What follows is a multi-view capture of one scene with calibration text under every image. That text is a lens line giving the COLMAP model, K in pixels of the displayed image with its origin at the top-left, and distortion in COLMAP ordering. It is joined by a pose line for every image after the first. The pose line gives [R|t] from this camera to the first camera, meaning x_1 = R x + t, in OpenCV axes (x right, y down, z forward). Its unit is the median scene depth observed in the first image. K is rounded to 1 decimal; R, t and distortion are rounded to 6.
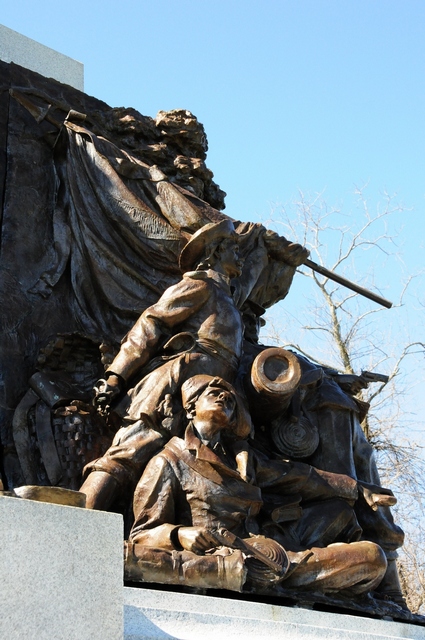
lens RADIAL K [[1005.2, 0, 212.5], [0, 1005.2, 320.0], [0, 0, 1]] dist [0.198645, 0.040732]
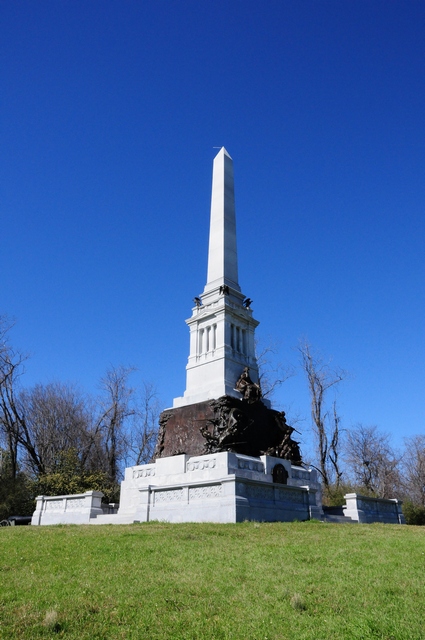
lens RADIAL K [[509.3, 0, 212.5], [0, 509.3, 320.0], [0, 0, 1]] dist [-0.182464, 0.151469]
pose [[0.983053, 0.140446, 0.117817, -1.765522], [-0.145902, 0.988530, 0.038996, -1.486040], [-0.110989, -0.055525, 0.992269, -4.606190]]
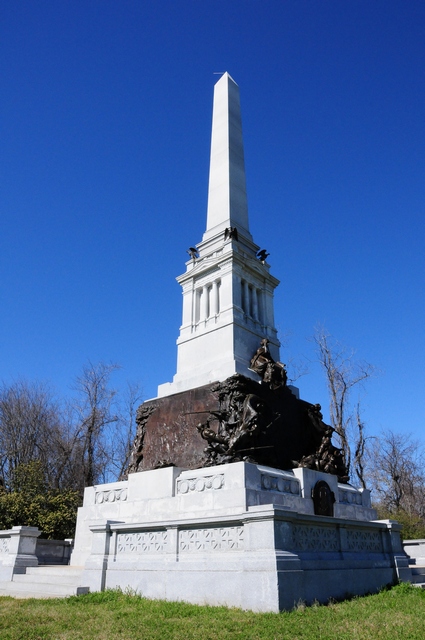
lens RADIAL K [[509.3, 0, 212.5], [0, 509.3, 320.0], [0, 0, 1]] dist [-0.182464, 0.151469]
pose [[0.981375, 0.145242, 0.125731, -1.536092], [-0.147439, 0.989036, 0.008299, -0.869548], [-0.123147, -0.026682, 0.992030, -2.713510]]
